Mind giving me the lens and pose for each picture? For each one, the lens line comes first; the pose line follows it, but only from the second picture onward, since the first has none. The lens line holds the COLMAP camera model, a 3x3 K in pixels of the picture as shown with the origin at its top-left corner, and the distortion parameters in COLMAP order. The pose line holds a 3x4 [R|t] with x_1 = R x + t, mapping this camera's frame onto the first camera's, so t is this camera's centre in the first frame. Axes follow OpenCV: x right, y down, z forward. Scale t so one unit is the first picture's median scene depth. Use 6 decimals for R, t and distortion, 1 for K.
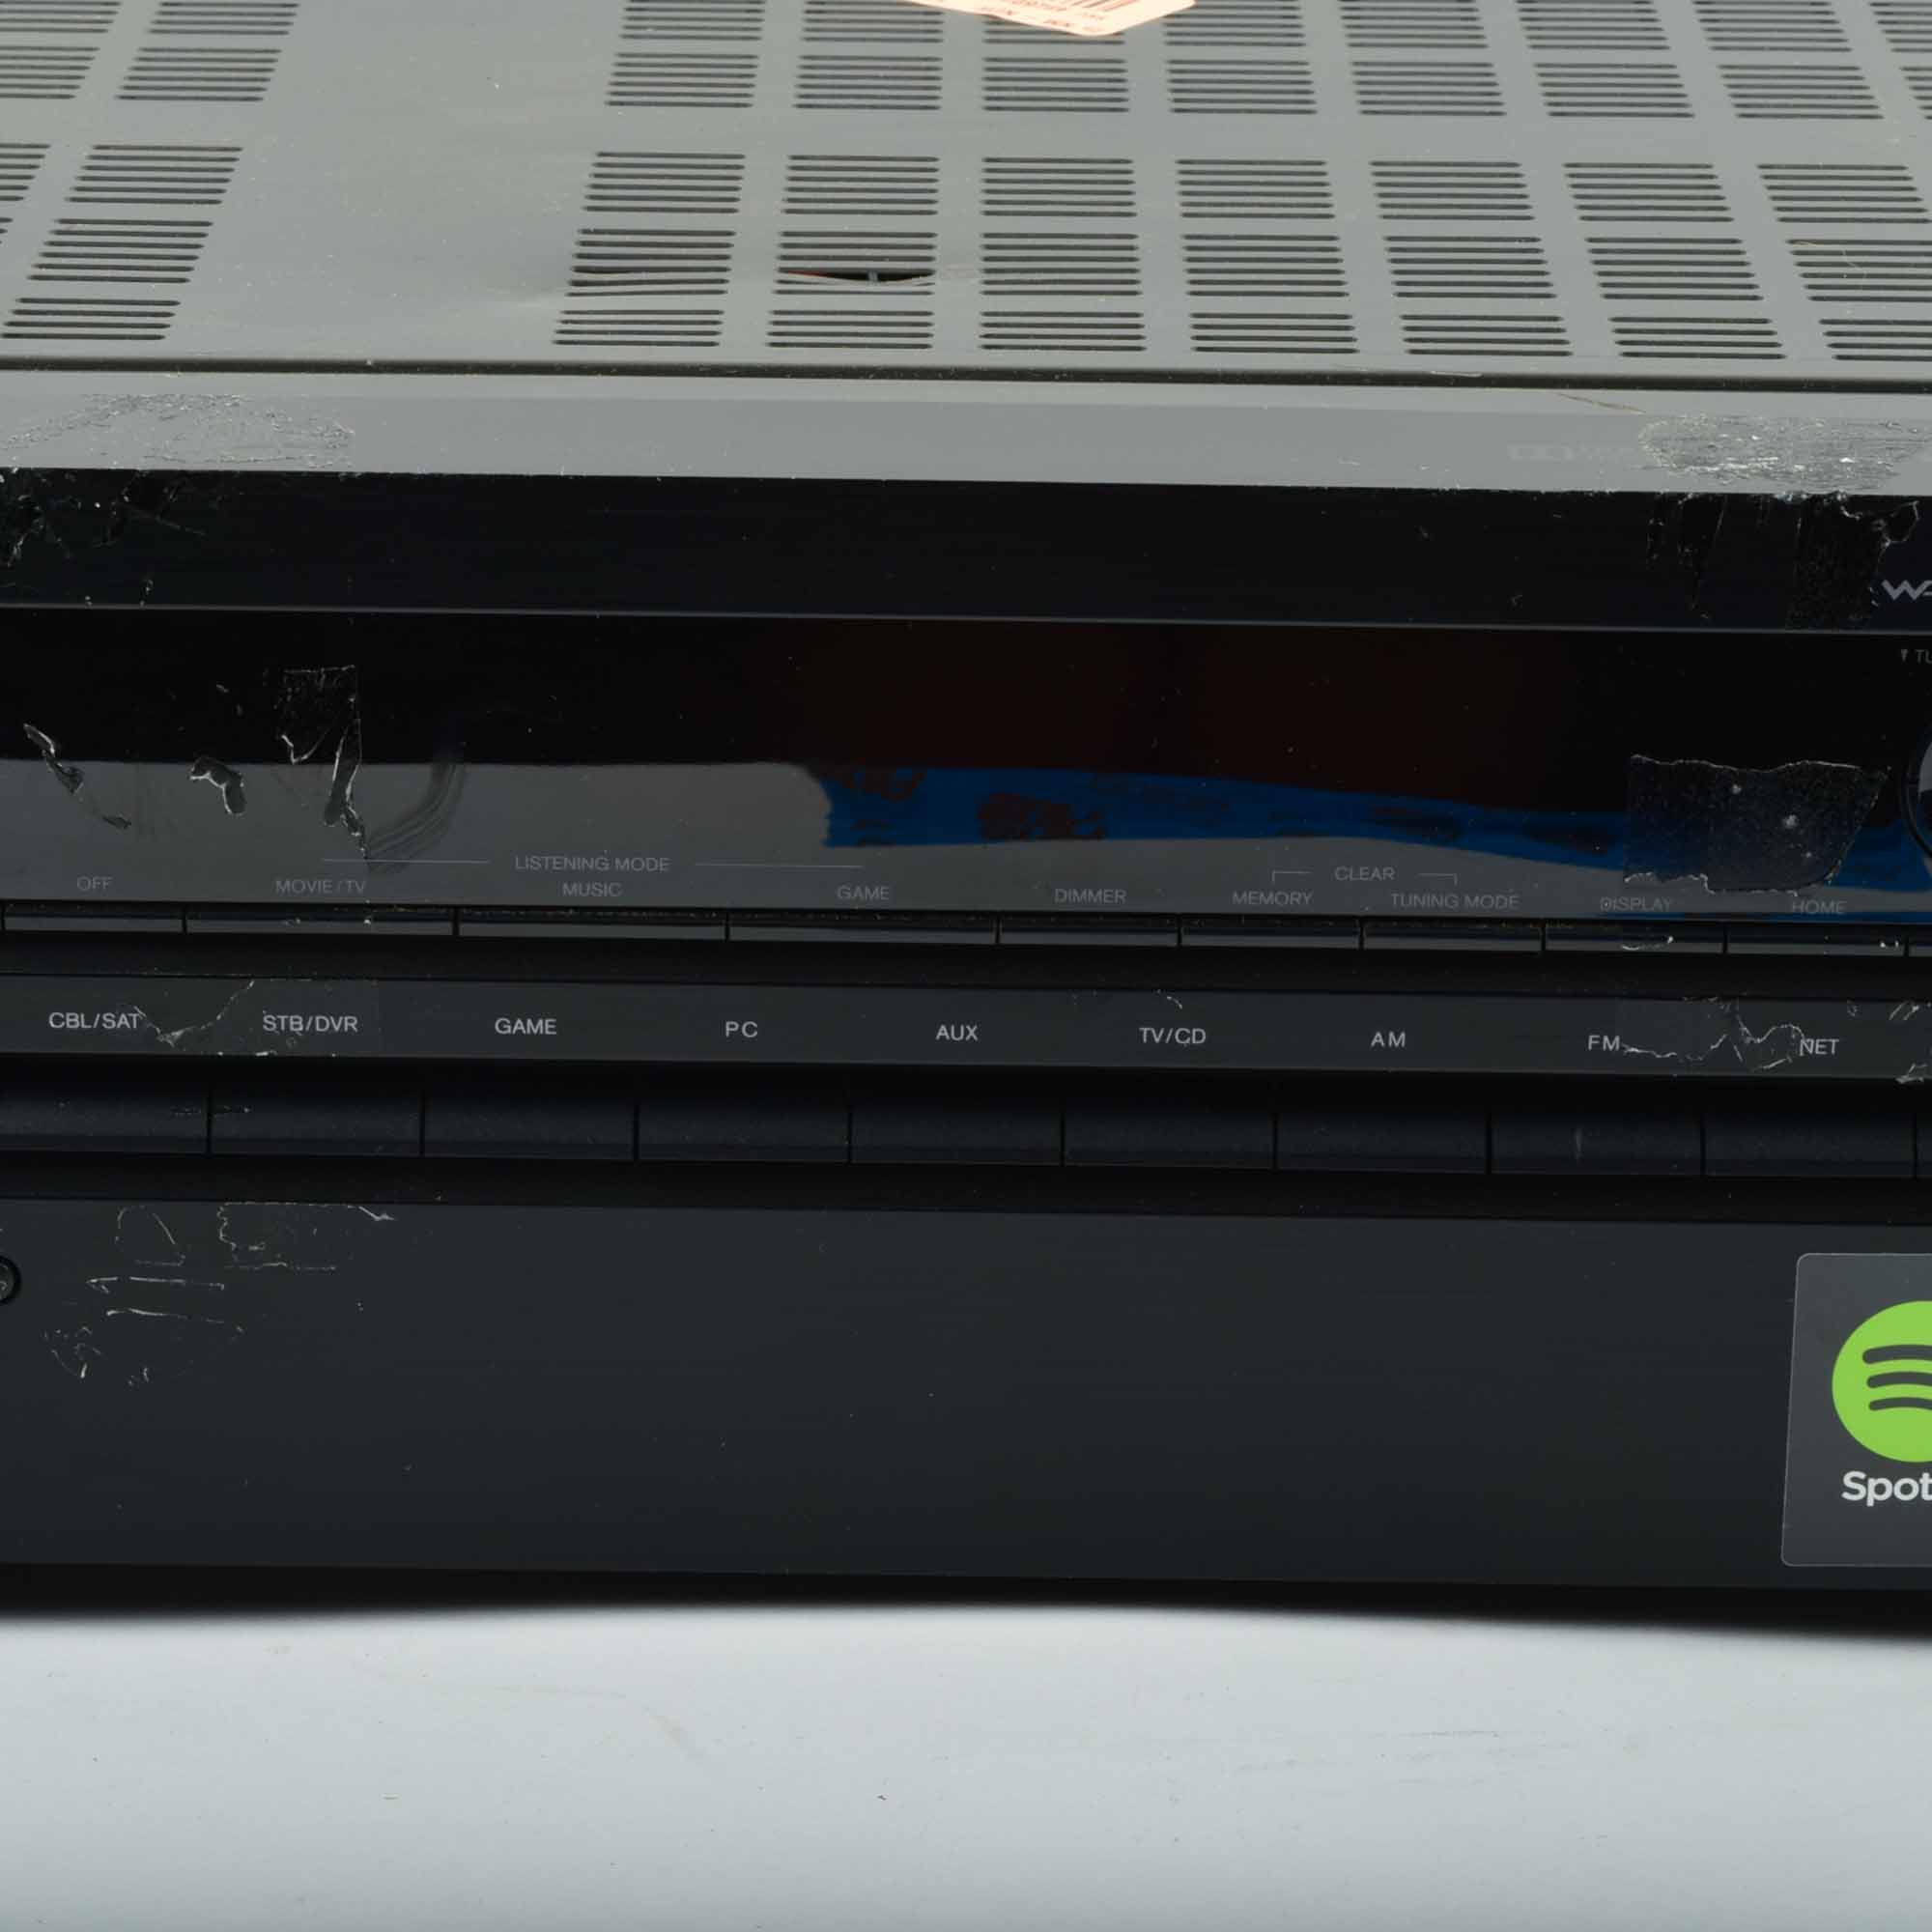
lens RADIAL K [[7197.2, 0, 1033.7], [0, 7197.2, 876.9], [0, 0, 1]] dist [-0.013496, 0.000000]
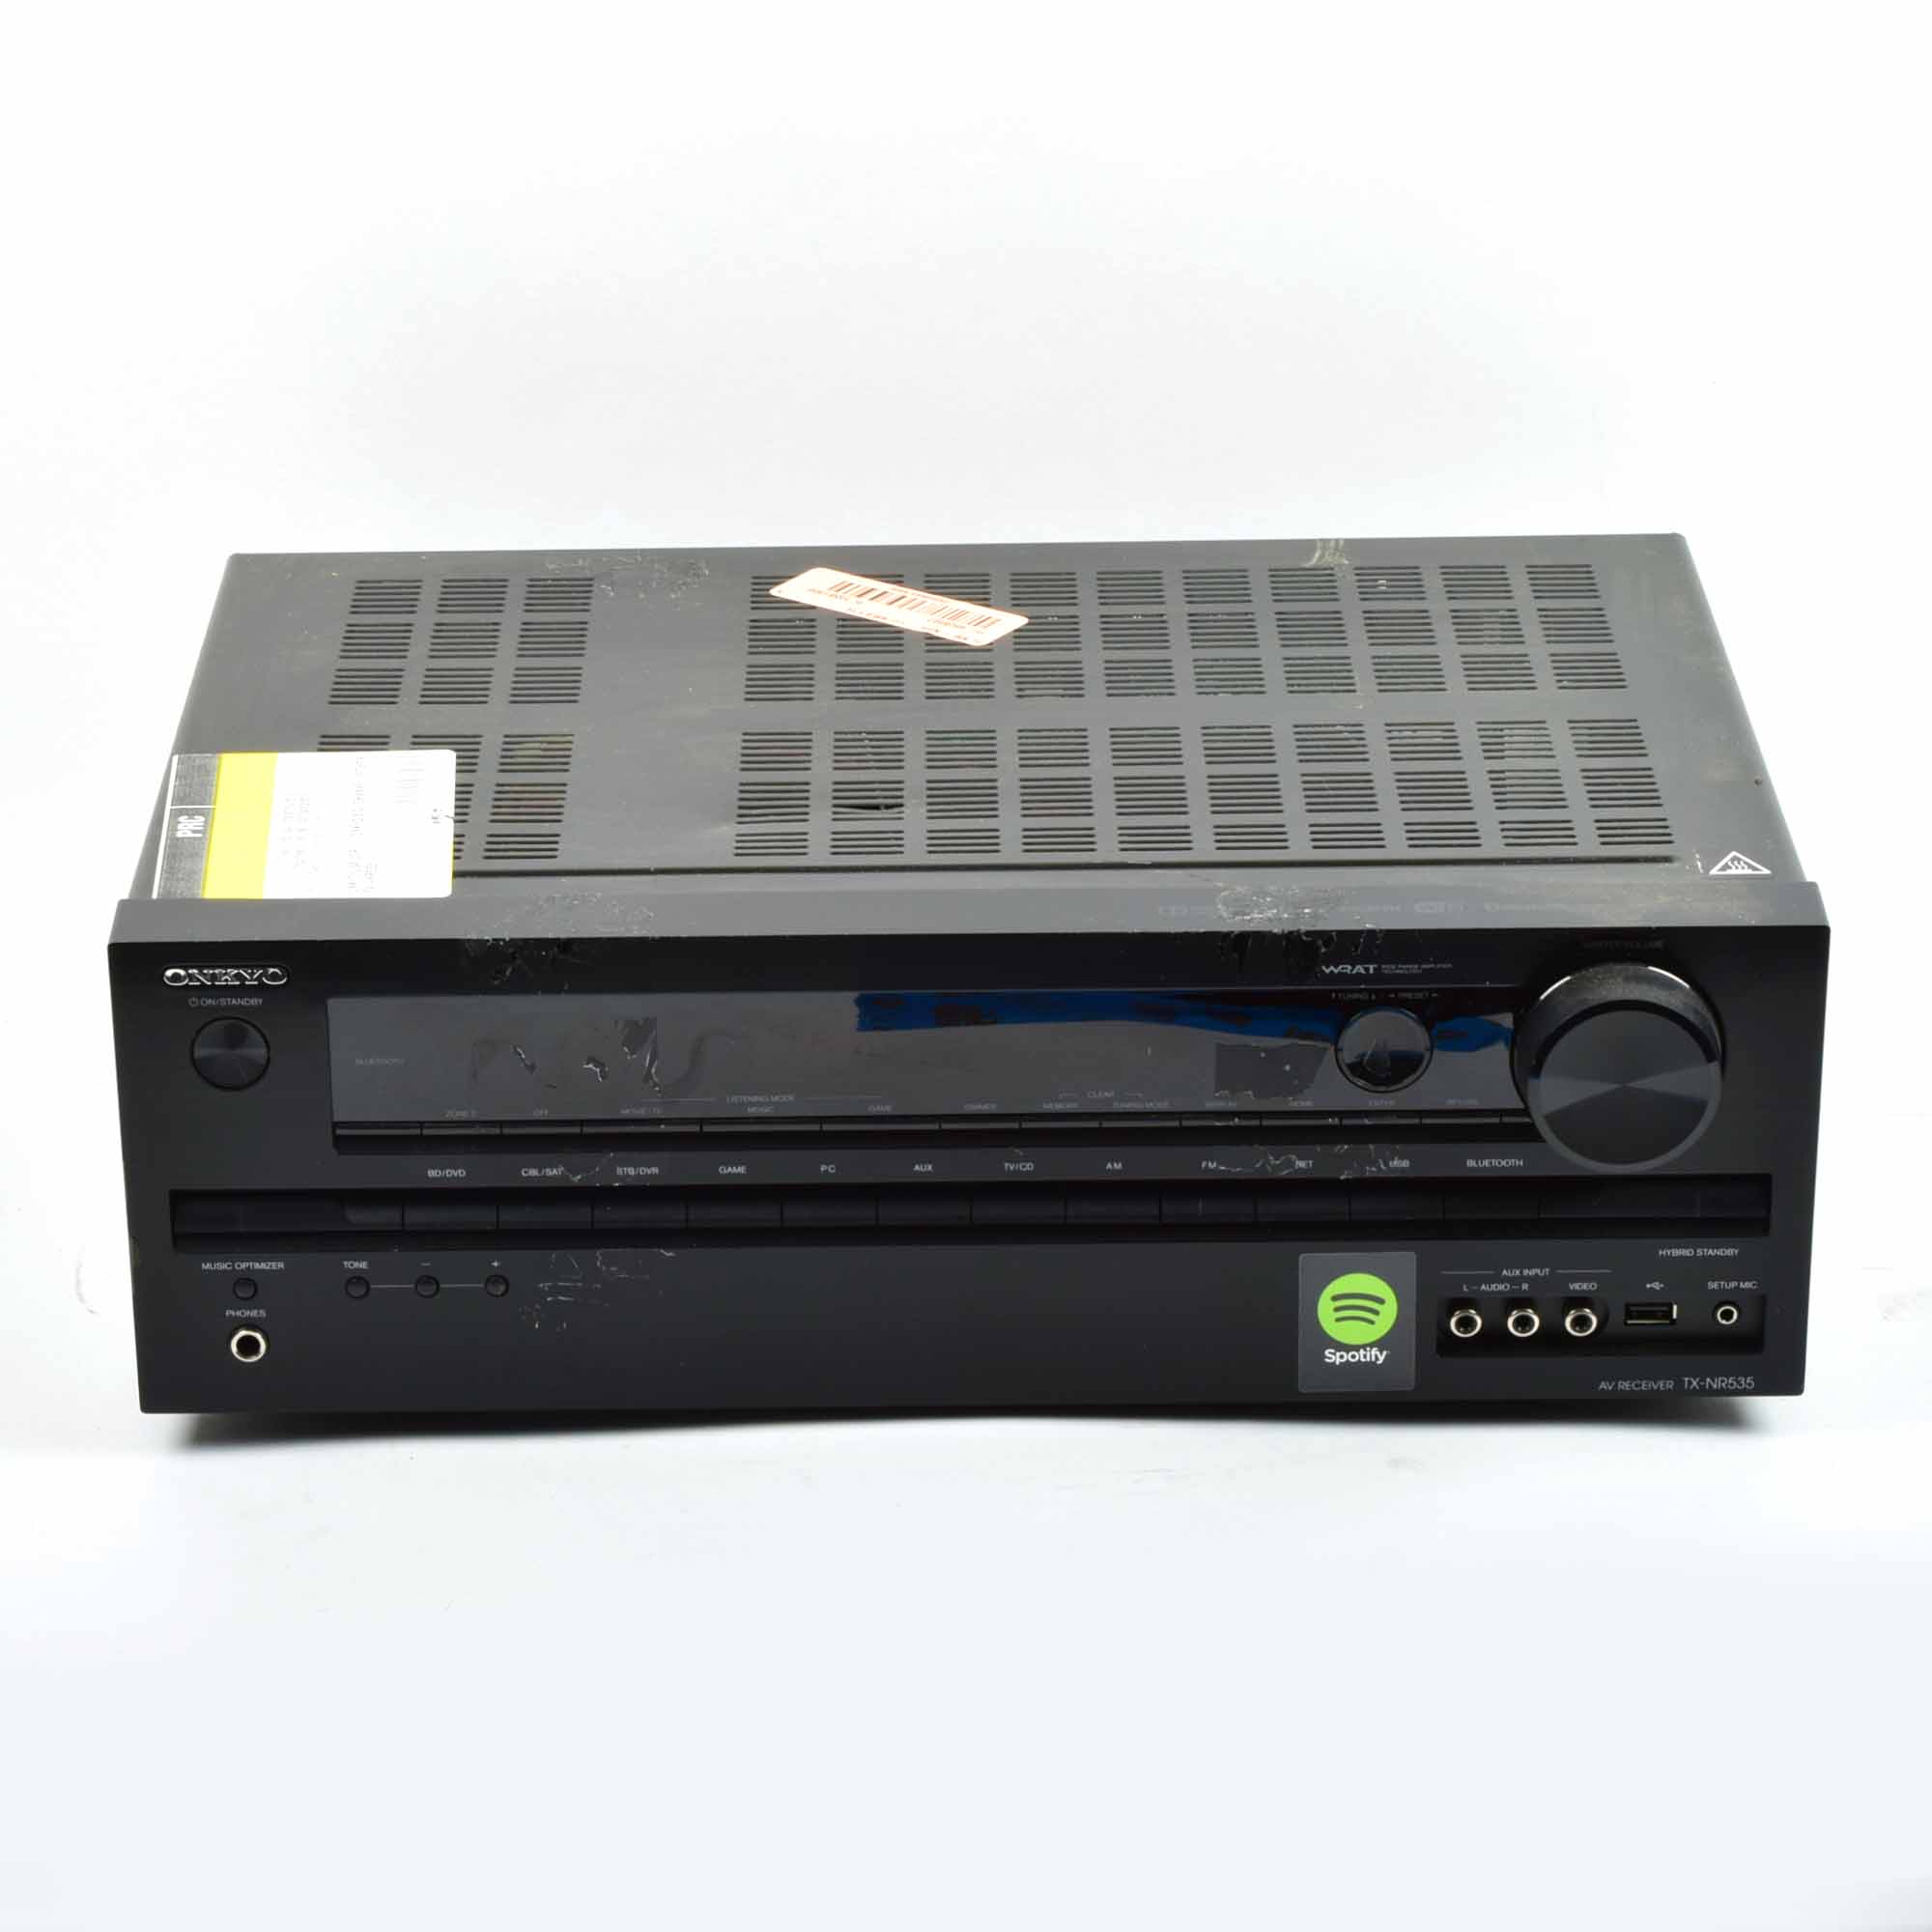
lens RADIAL K [[5836.4, 0, 966.5], [0, 5836.4, 970.2], [0, 0, 1]] dist [-0.126682, 0.000000]
pose [[0.999654, -0.026006, -0.003990, 0.011532], [0.026103, 0.999308, 0.026504, -0.086591], [0.003297, -0.026599, 0.999641, -0.812947]]
